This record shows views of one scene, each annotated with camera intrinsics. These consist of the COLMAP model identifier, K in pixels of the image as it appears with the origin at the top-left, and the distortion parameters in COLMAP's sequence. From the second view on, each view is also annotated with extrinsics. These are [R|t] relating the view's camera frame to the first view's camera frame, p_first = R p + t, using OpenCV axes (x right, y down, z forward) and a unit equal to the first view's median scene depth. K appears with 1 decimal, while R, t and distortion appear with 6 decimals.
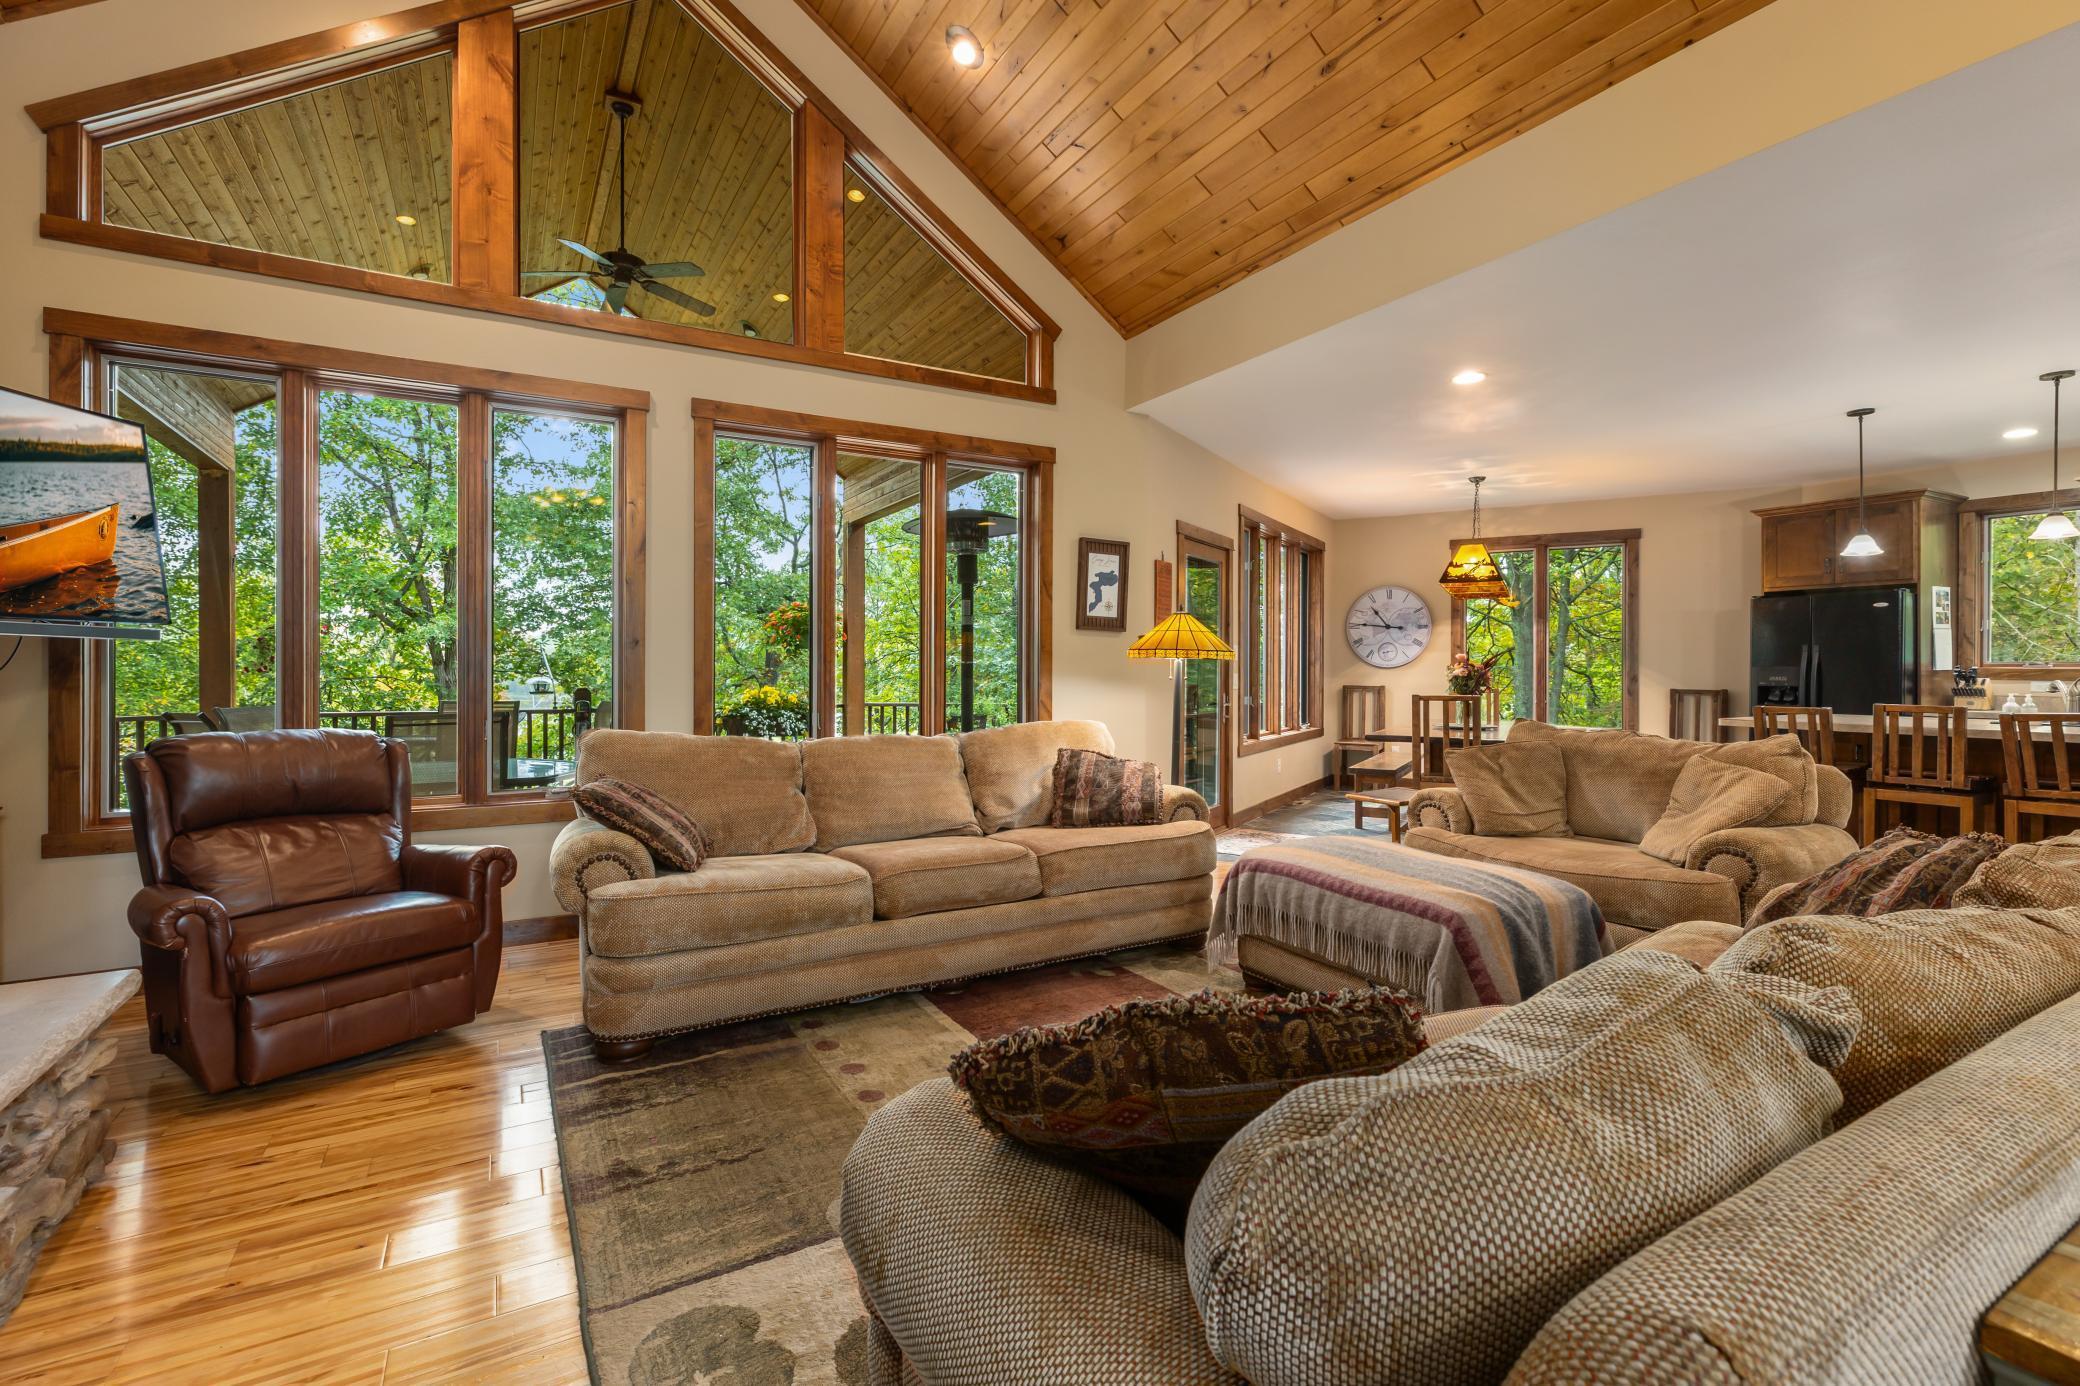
lens RADIAL K [[937.5, 0, 1041.3], [0, 937.5, 658.5], [0, 0, 1]] dist [0.001232, 0.000622]
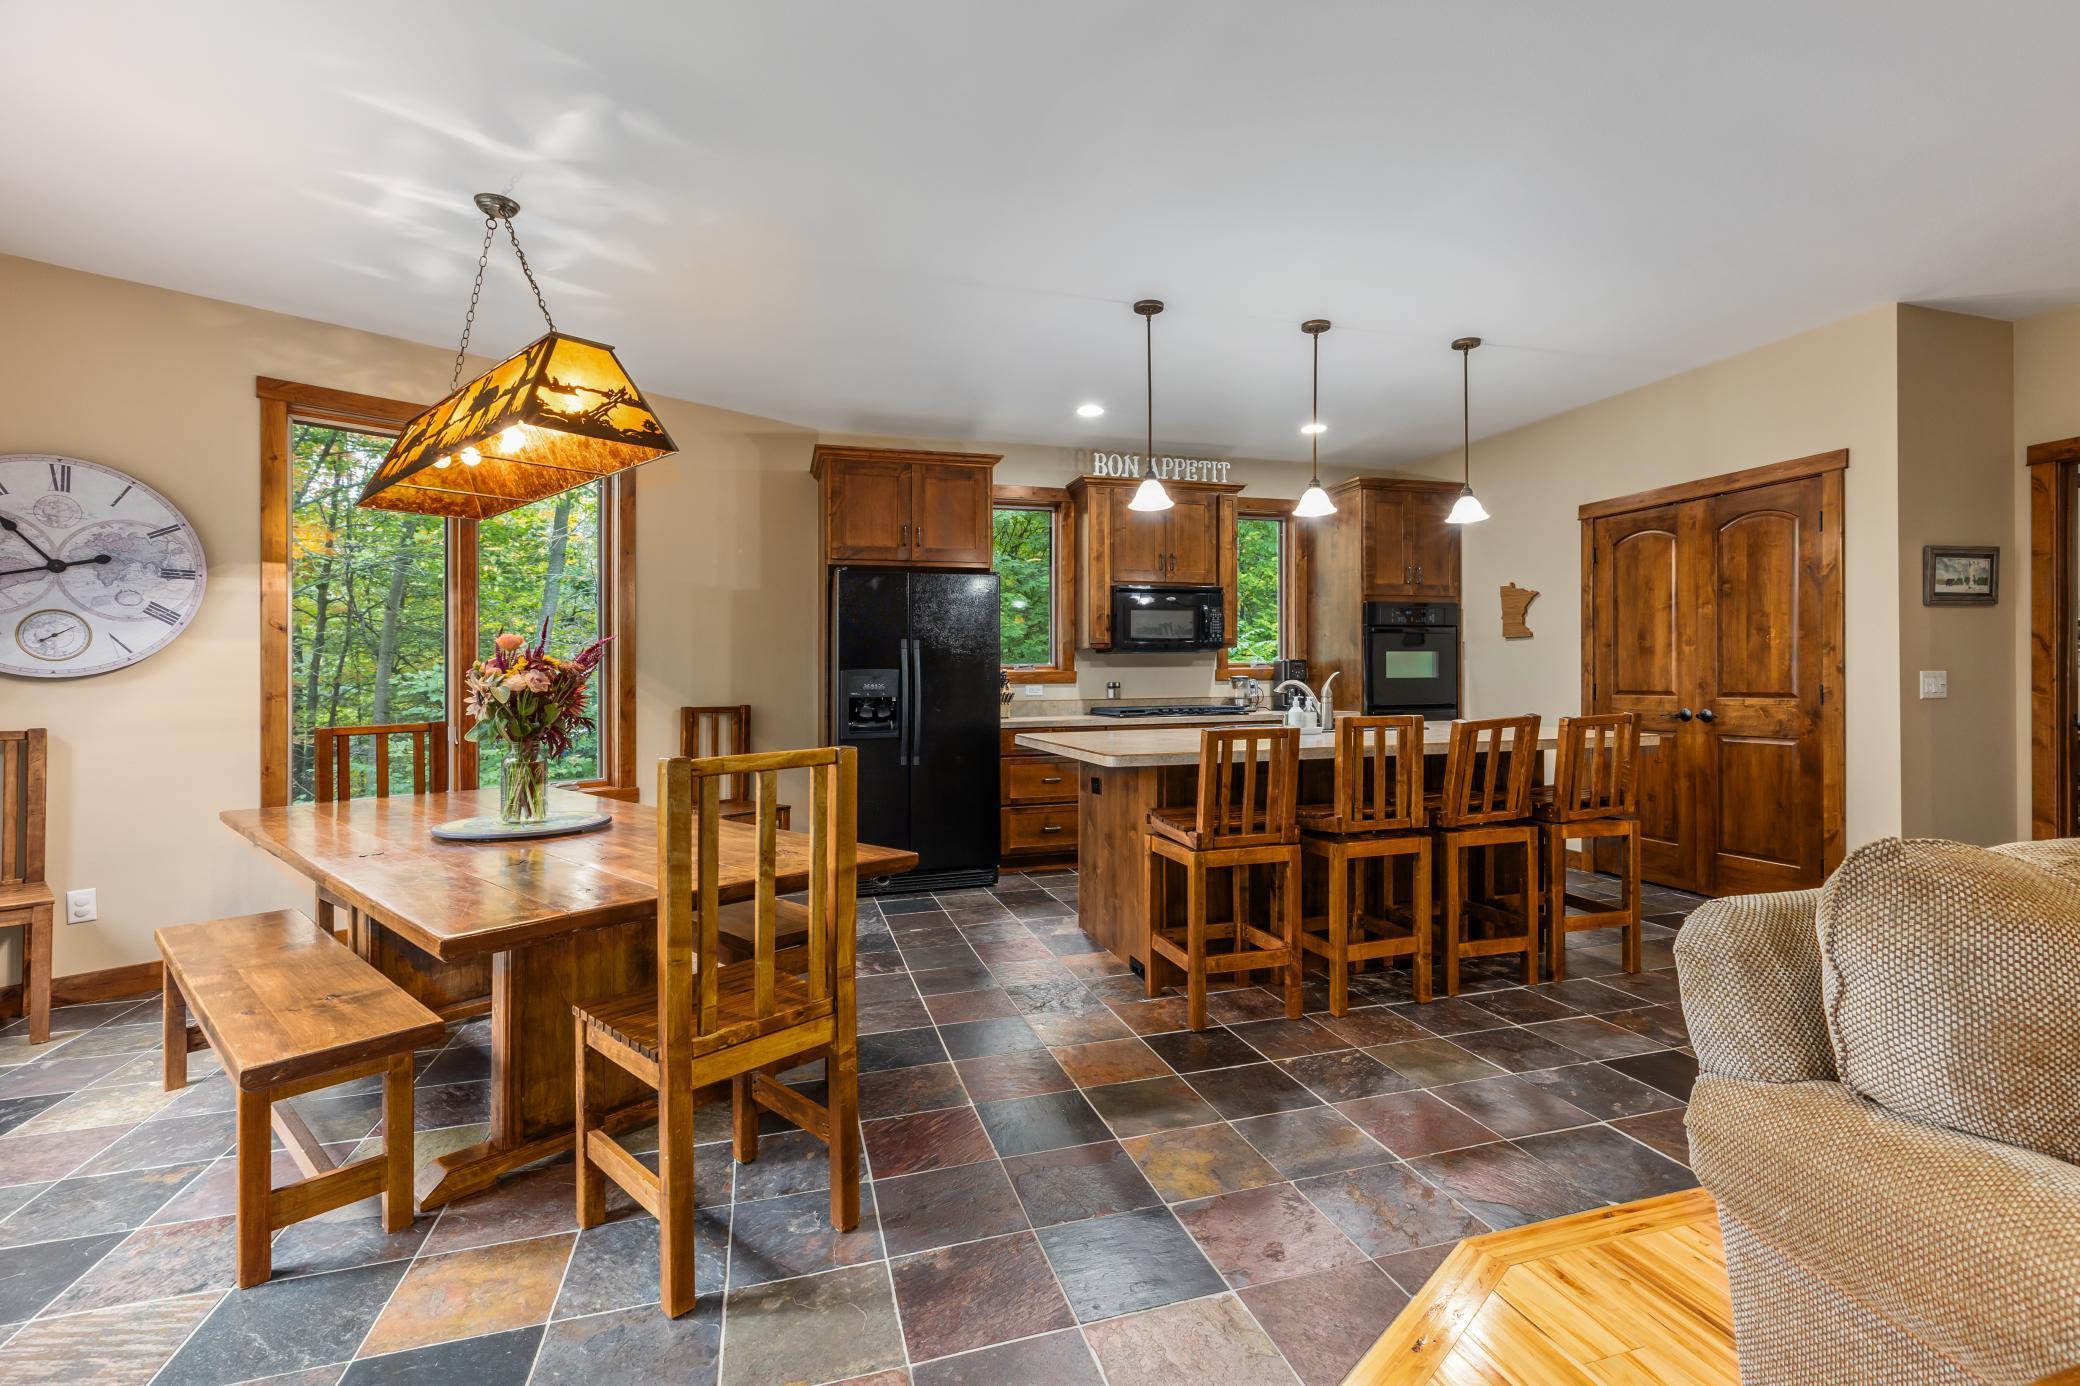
lens RADIAL K [[935.4, 0, 1050.0], [0, 935.4, 672.6], [0, 0, 1]] dist [0.004315, 0.000410]
pose [[0.219399, 0.000083, 0.975635, 0.126614], [0.001753, 0.999998, -0.000479, 0.011072], [-0.975634, 0.001816, 0.219399, 0.706900]]
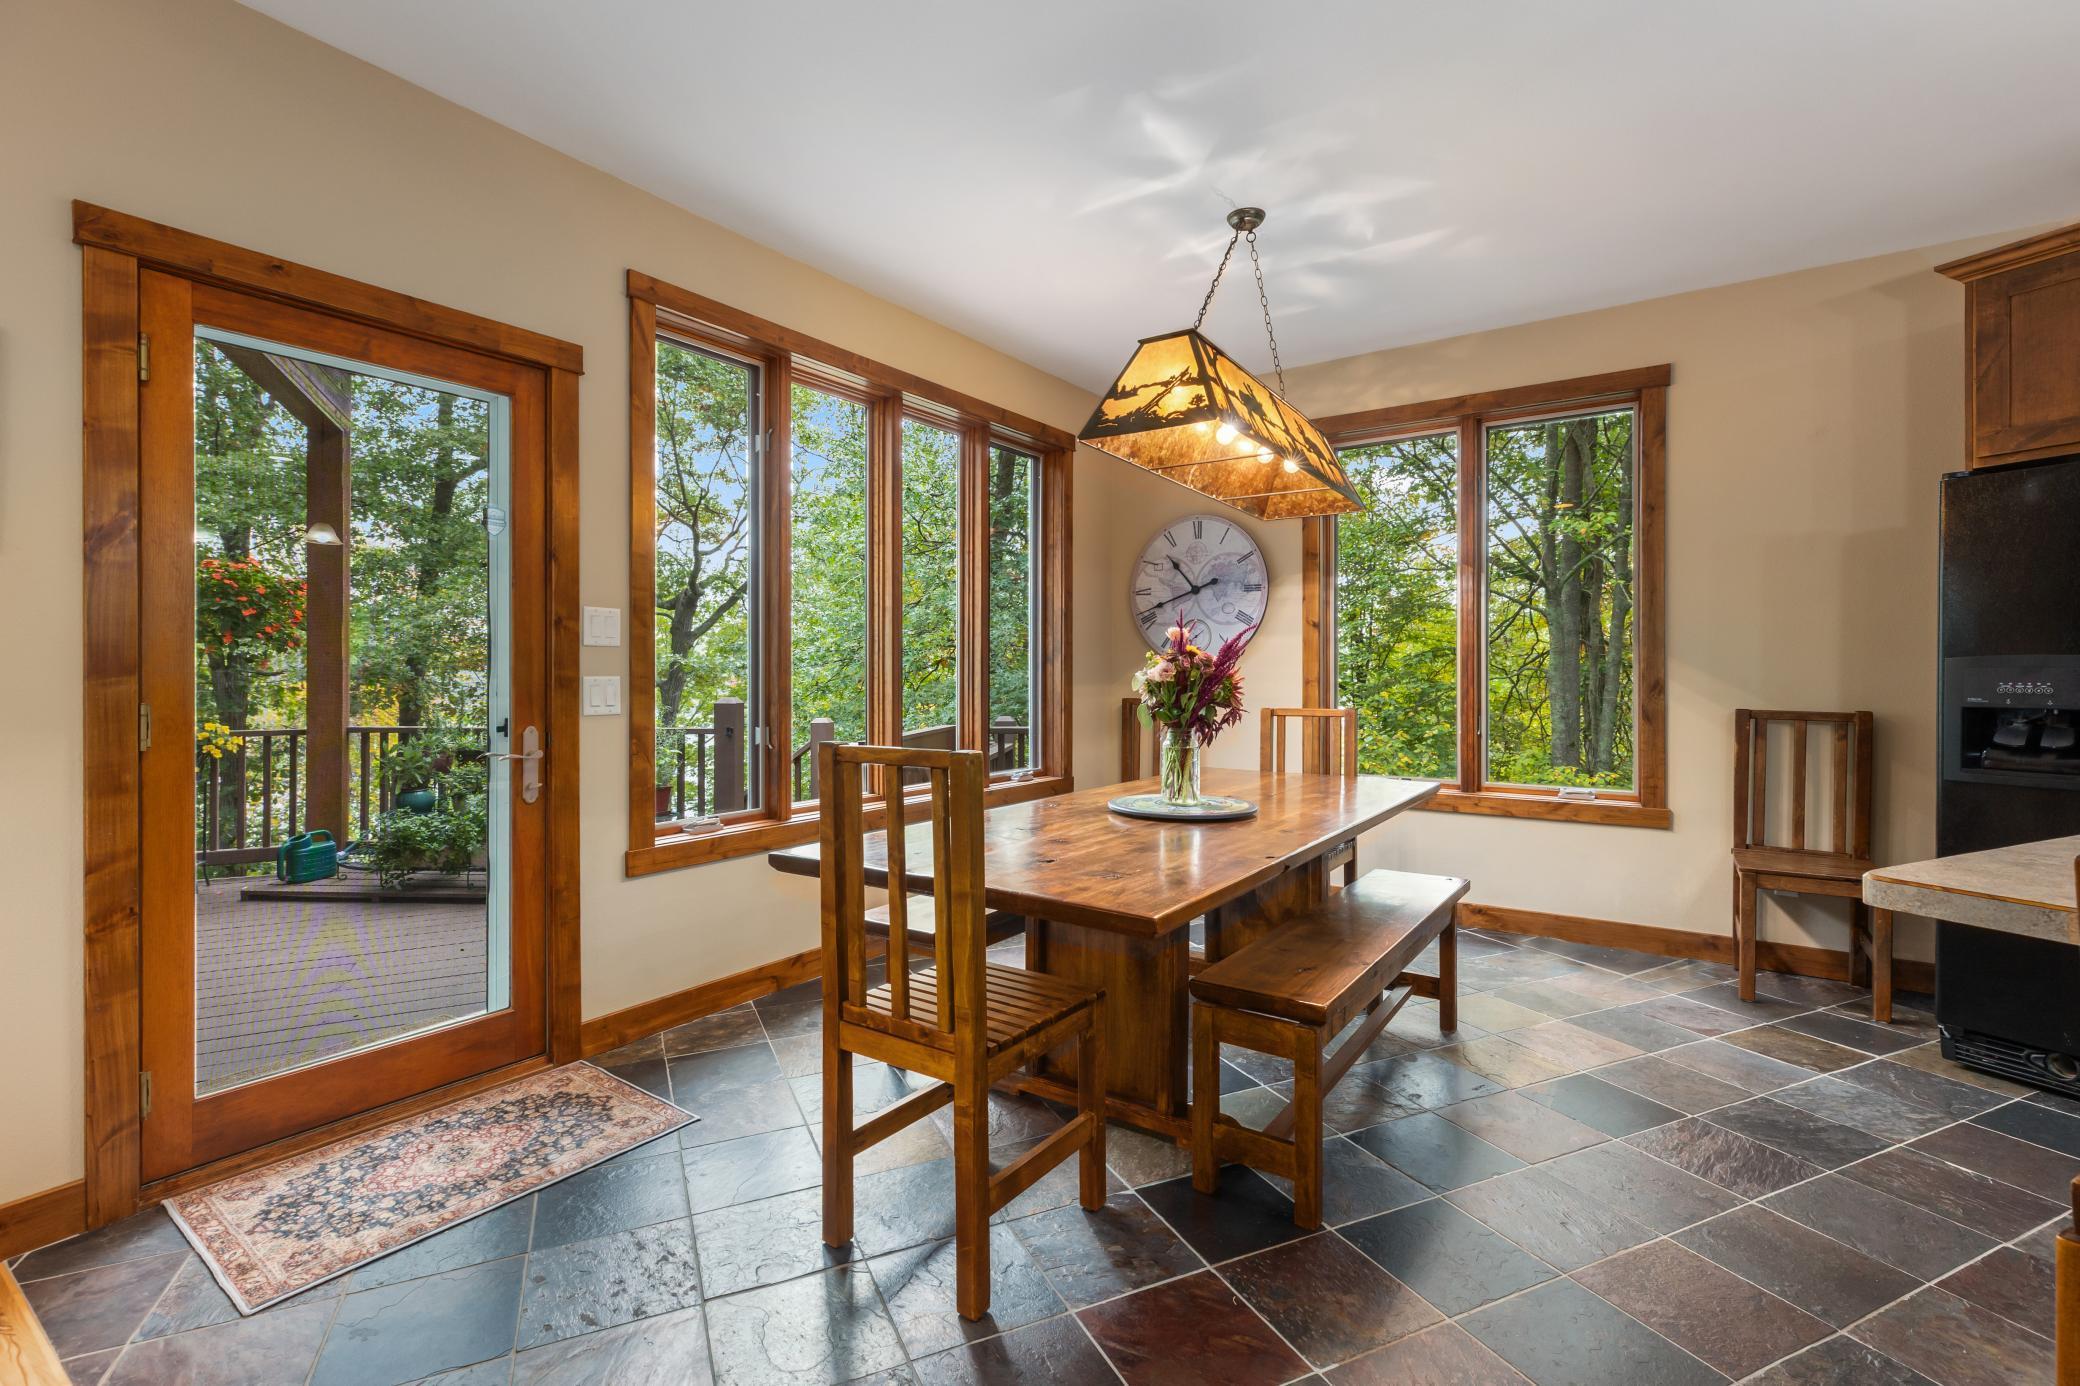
lens RADIAL K [[937.5, 0, 1041.3], [0, 937.5, 658.5], [0, 0, 1]] dist [0.001232, 0.000622]
pose [[0.996751, -0.002442, -0.080507, 0.422926], [0.002088, 0.999988, -0.004483, 0.010410], [0.080516, 0.004301, 0.996744, 0.591691]]
